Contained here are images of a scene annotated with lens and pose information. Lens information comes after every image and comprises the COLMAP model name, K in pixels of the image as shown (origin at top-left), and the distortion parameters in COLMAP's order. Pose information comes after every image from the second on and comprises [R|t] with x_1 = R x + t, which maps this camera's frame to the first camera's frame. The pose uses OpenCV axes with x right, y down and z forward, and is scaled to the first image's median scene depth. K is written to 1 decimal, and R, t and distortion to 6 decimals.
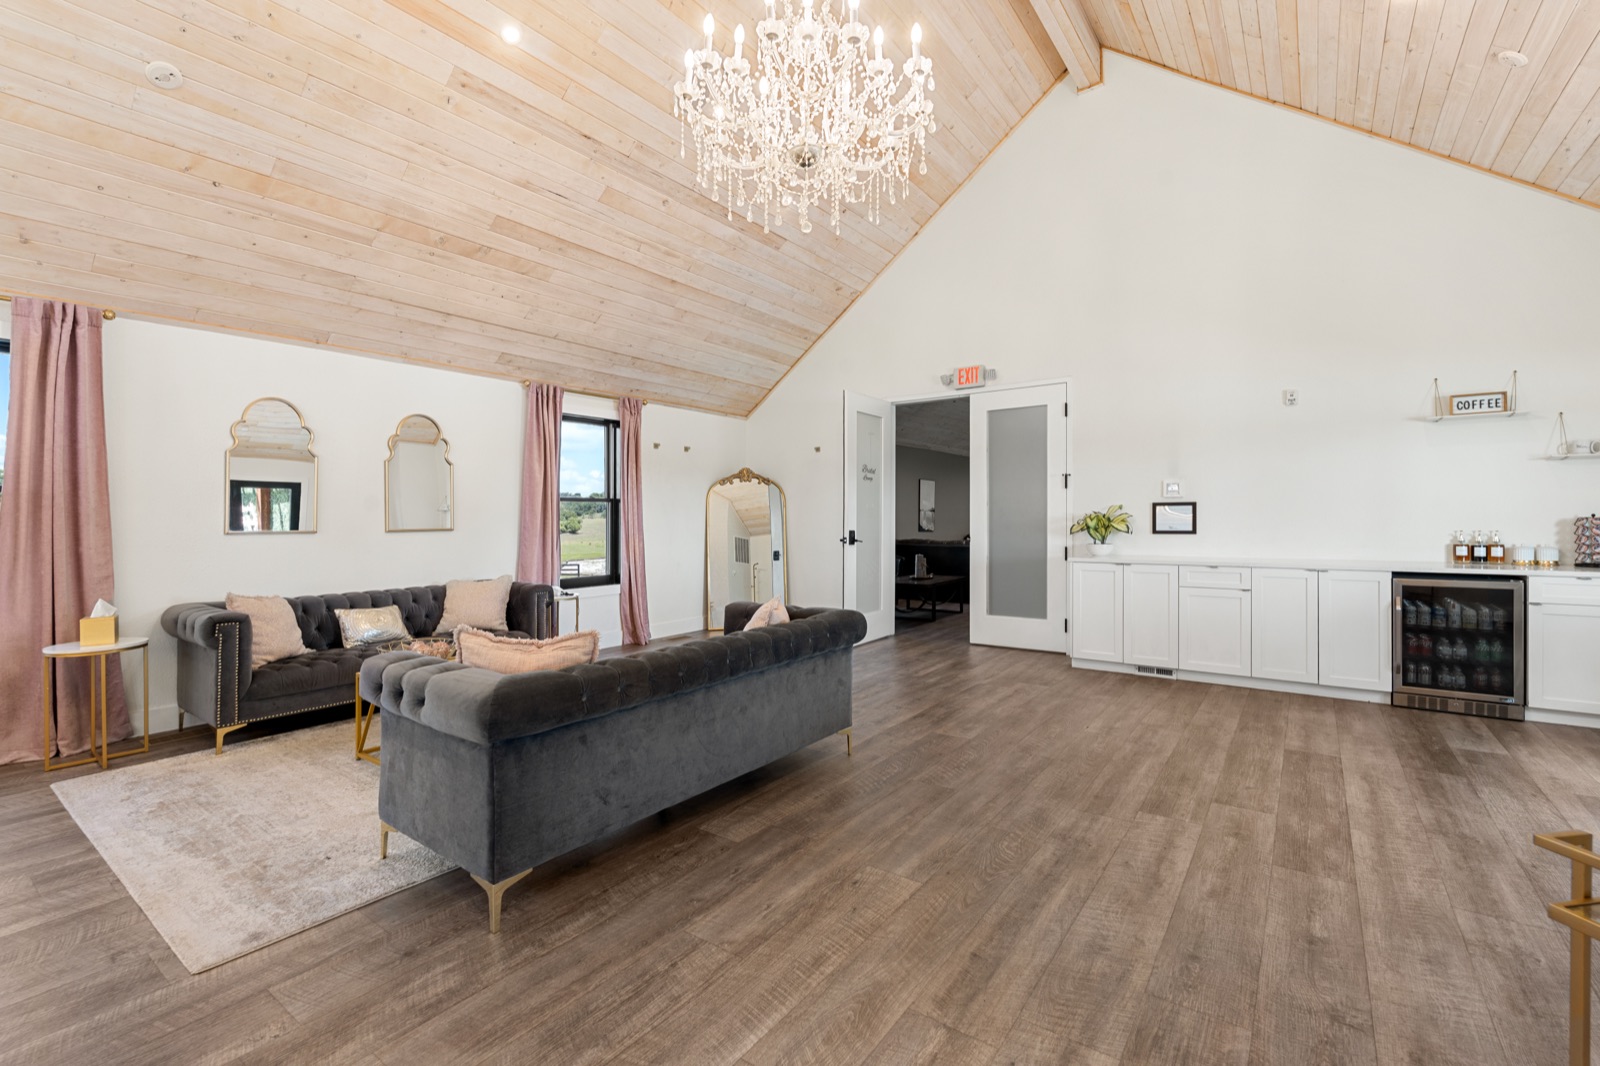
lens RADIAL K [[712.9, 0, 796.4], [0, 712.9, 500.2], [0, 0, 1]] dist [-0.004997, 0.000678]
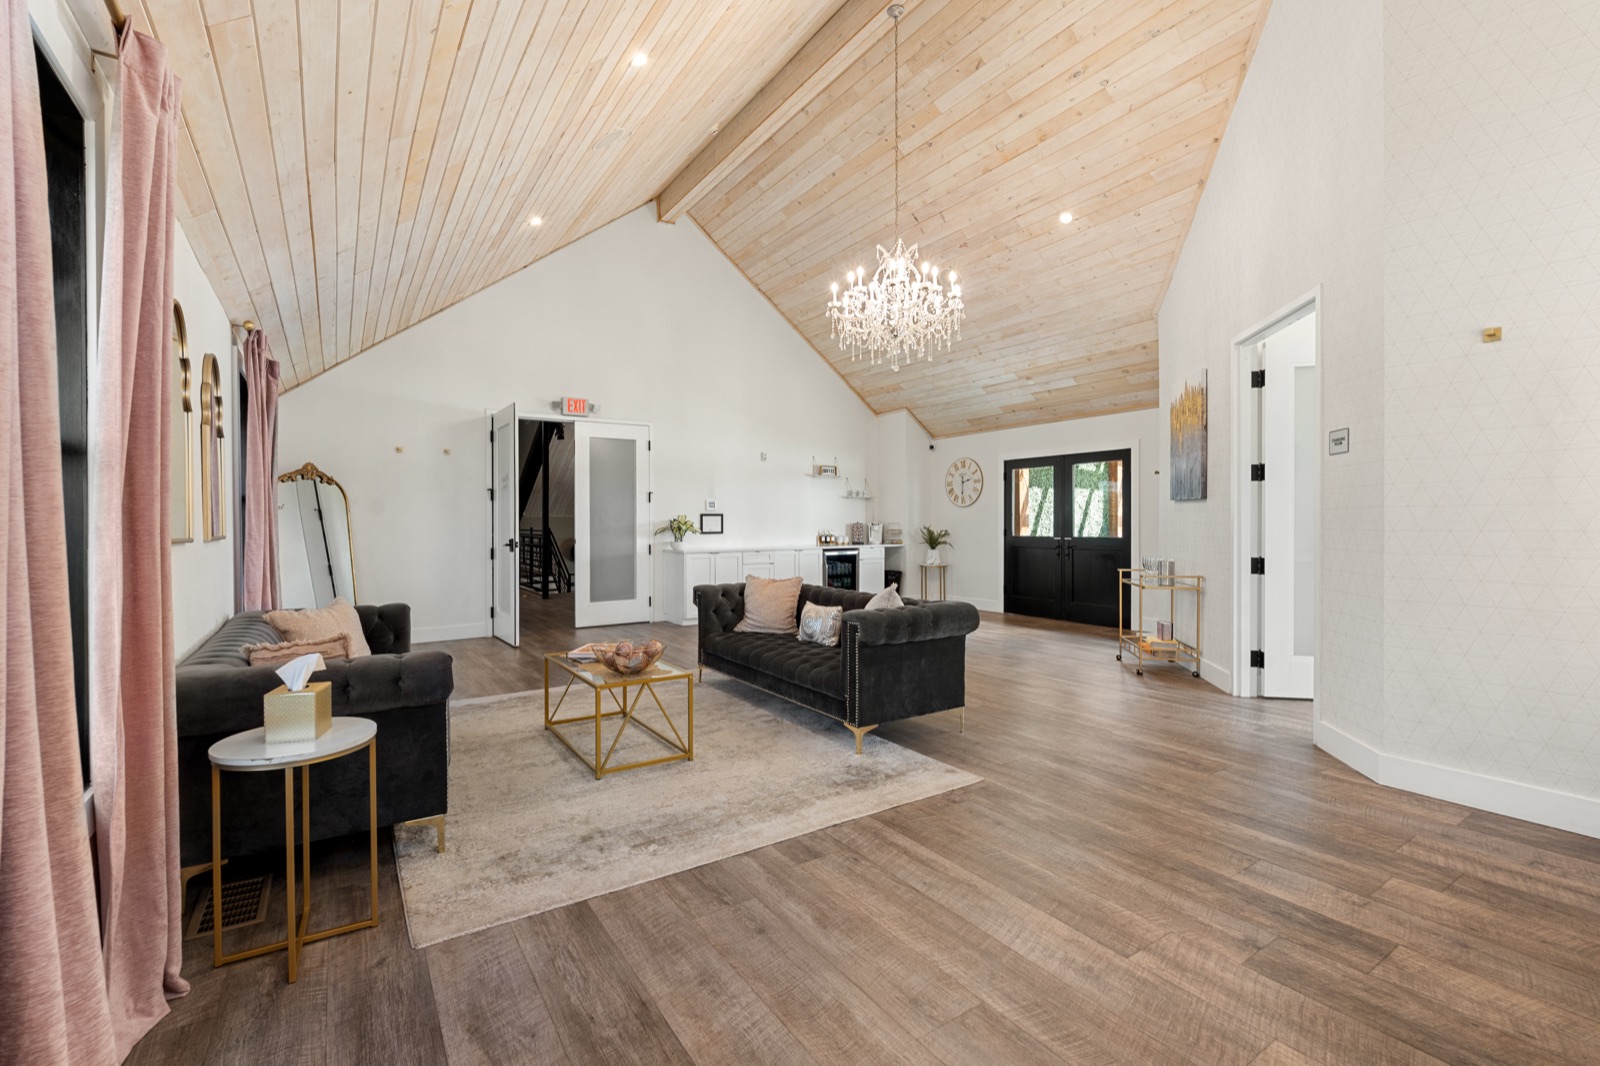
lens RADIAL K [[712.9, 0, 800.2], [0, 712.9, 499.9], [0, 0, 1]] dist [-0.004997, 0.000678]
pose [[0.331954, 0.035945, 0.942610, -1.452244], [-0.014452, 0.999350, -0.033019, 0.034320], [-0.943185, -0.002661, 0.332258, 0.470618]]
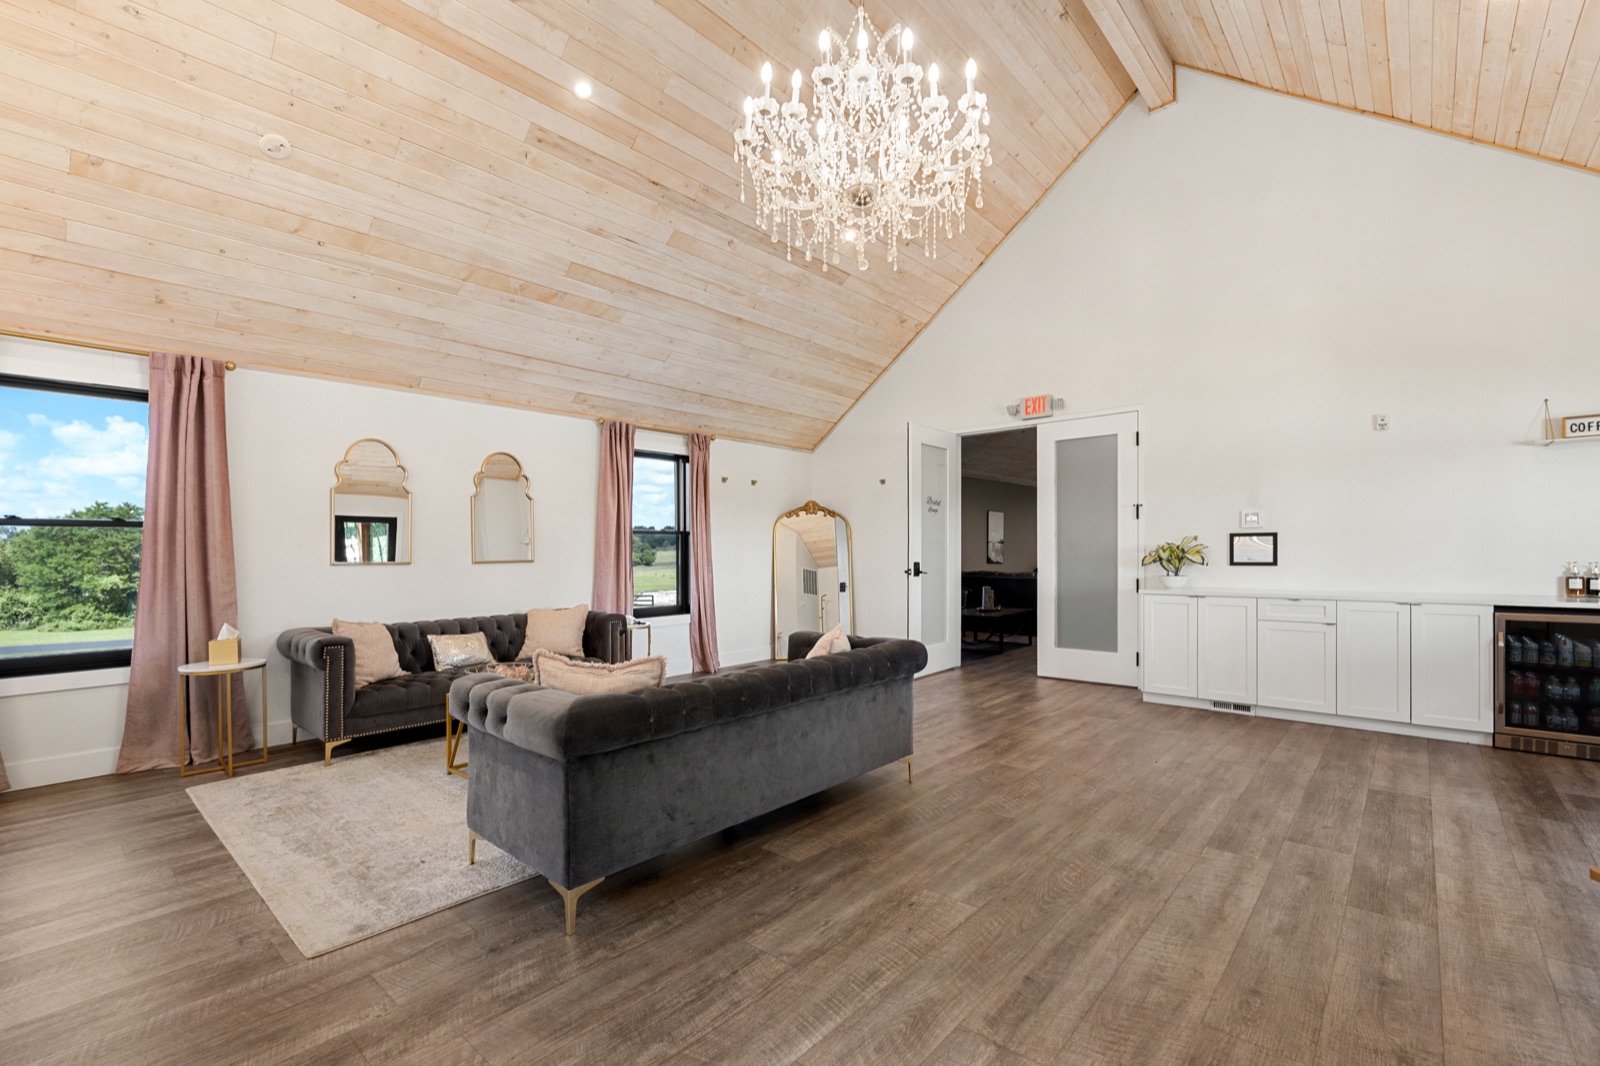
lens RADIAL K [[712.9, 0, 804.2], [0, 712.9, 535.5], [0, 0, 1]] dist [-0.004997, 0.000678]
pose [[0.996123, -0.003430, -0.087906, 0.015132], [0.003739, 0.999987, 0.003357, 0.001868], [0.087893, -0.003673, 0.996123, -0.023085]]
